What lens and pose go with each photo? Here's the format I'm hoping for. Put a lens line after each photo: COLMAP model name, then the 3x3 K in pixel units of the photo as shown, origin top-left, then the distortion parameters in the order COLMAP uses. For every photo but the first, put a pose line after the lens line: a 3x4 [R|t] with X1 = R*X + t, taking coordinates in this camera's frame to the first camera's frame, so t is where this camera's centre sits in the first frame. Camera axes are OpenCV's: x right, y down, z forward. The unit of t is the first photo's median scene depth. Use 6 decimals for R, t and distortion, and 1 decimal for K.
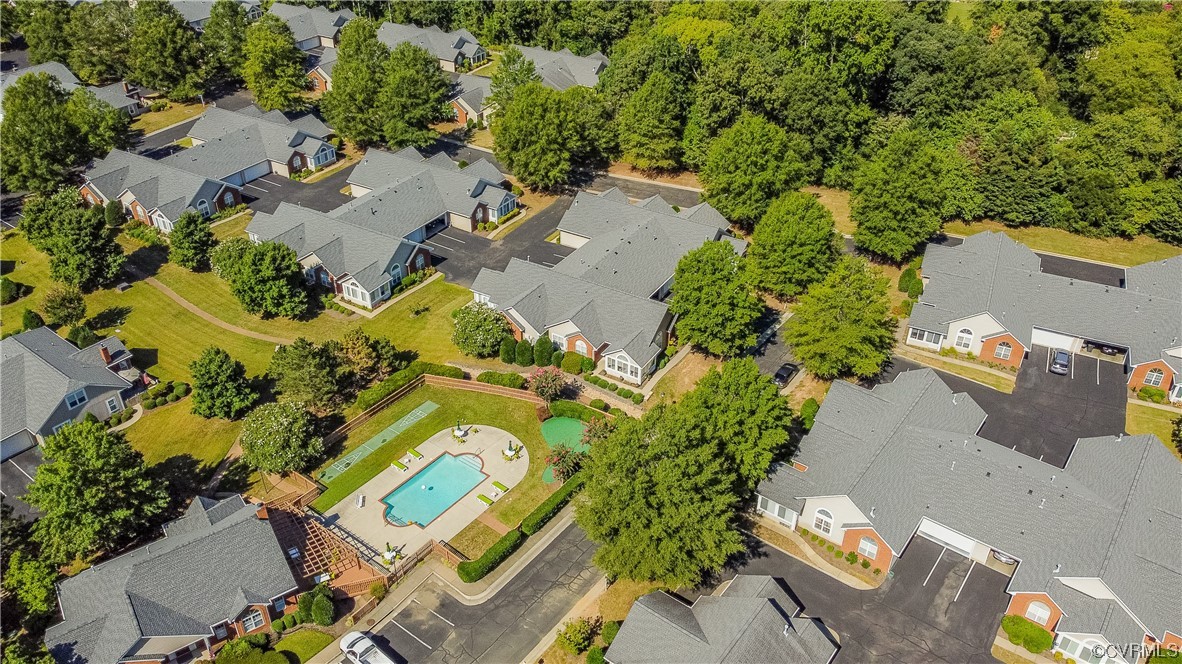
lens RADIAL K [[895.5, 0, 593.2], [0, 895.5, 328.8], [0, 0, 1]] dist [0.002516, -0.003033]
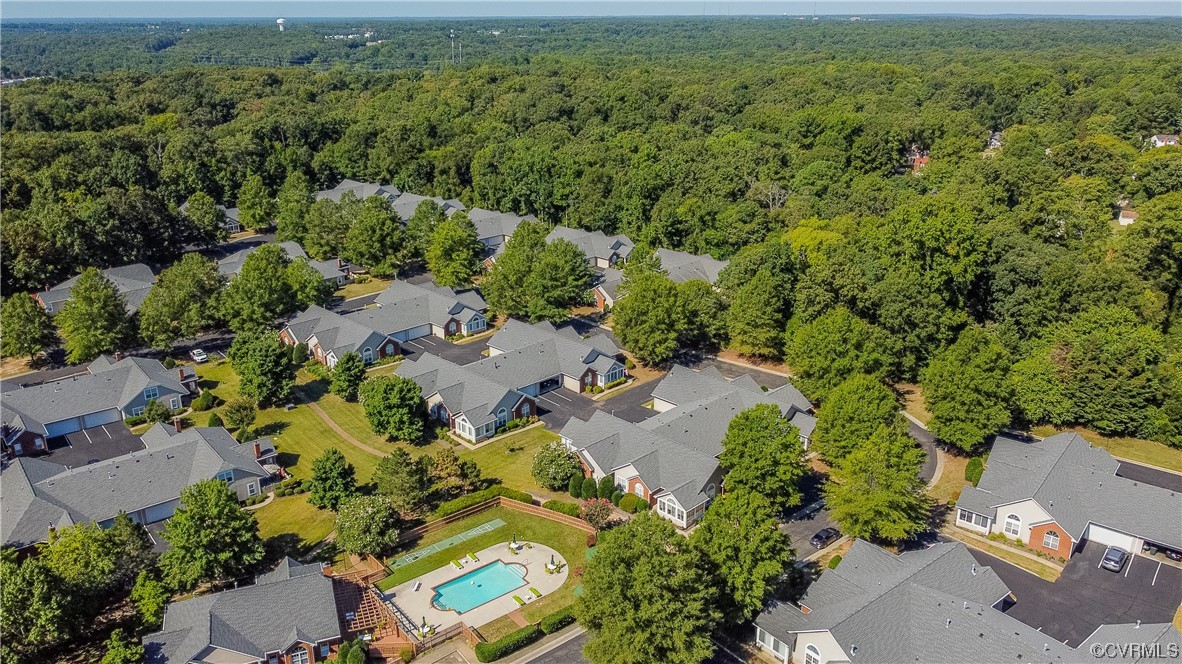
lens RADIAL K [[895.5, 0, 595.0], [0, 895.5, 330.3], [0, 0, 1]] dist [0.002516, -0.003033]
pose [[0.971333, 0.071689, -0.226656, 0.160204], [-0.123695, 0.966624, -0.224361, 0.080169], [0.203007, 0.245965, 0.947781, -0.107559]]
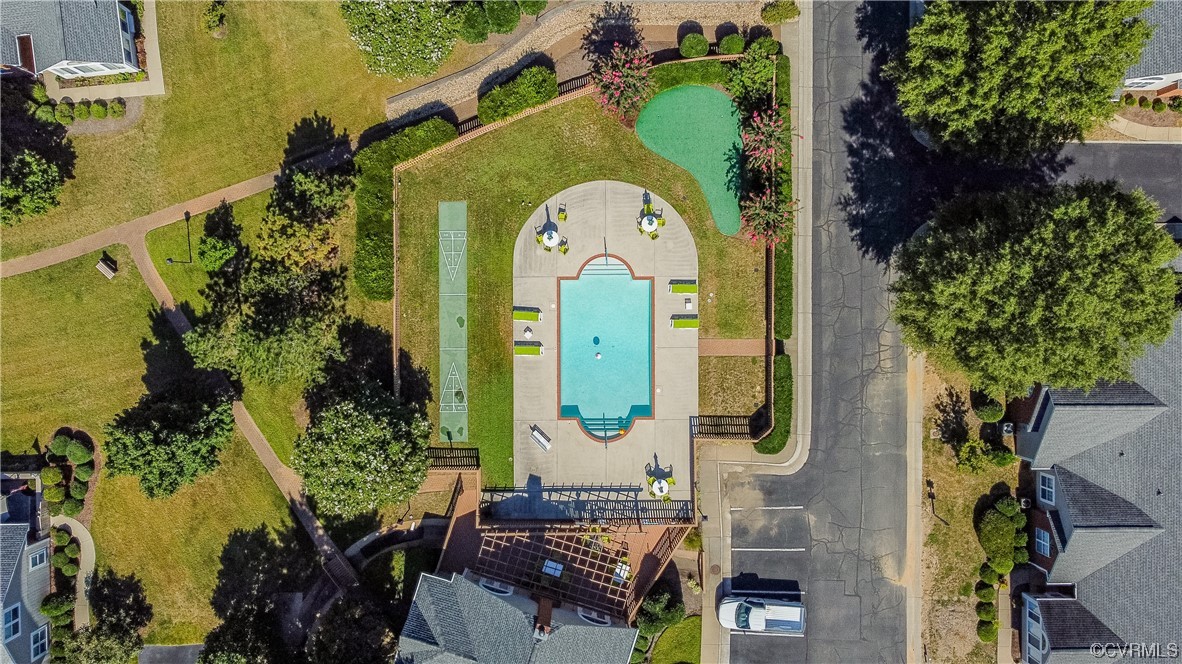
lens RADIAL K [[895.5, 0, 595.2], [0, 895.5, 330.4], [0, 0, 1]] dist [0.002516, -0.003033]
pose [[0.794795, -0.606872, -0.002730, -0.137220], [0.326460, 0.423750, 0.844902, -0.305364], [-0.511591, -0.672415, 0.534914, 0.525803]]
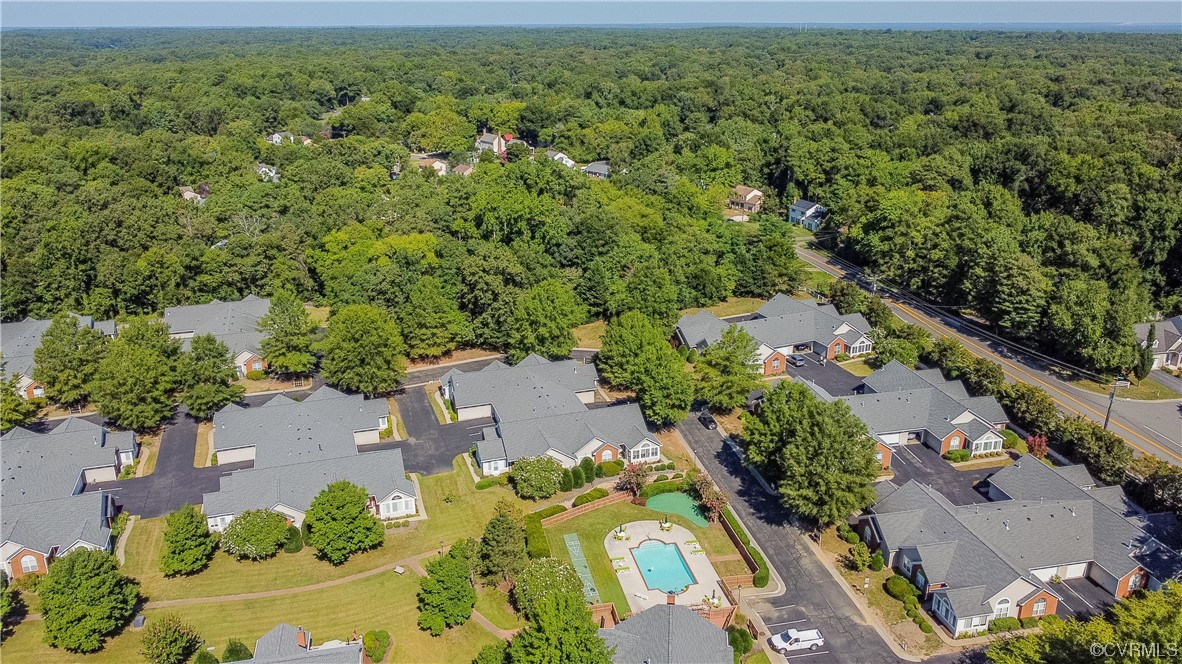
lens RADIAL K [[895.5, 0, 590.0], [0, 895.5, 331.7], [0, 0, 1]] dist [0.002516, -0.003033]
pose [[0.652066, -0.258525, 0.712724, -0.833919], [0.423968, 0.903681, -0.060096, -0.067745], [-0.628539, 0.341359, 0.698866, 0.061542]]
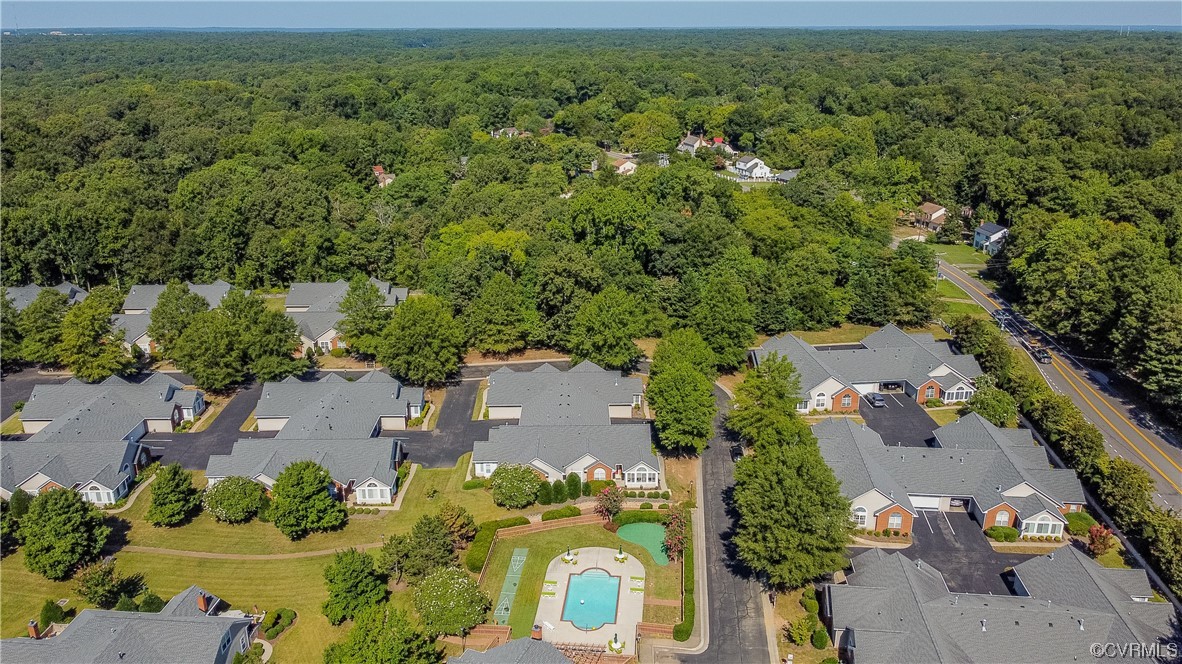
lens RADIAL K [[895.5, 0, 590.9], [0, 895.5, 331.4], [0, 0, 1]] dist [0.002516, -0.003033]
pose [[0.849976, -0.181133, 0.494704, -0.554048], [0.297501, 0.940007, -0.166974, 0.035495], [-0.434780, 0.289099, 0.852870, -0.084950]]
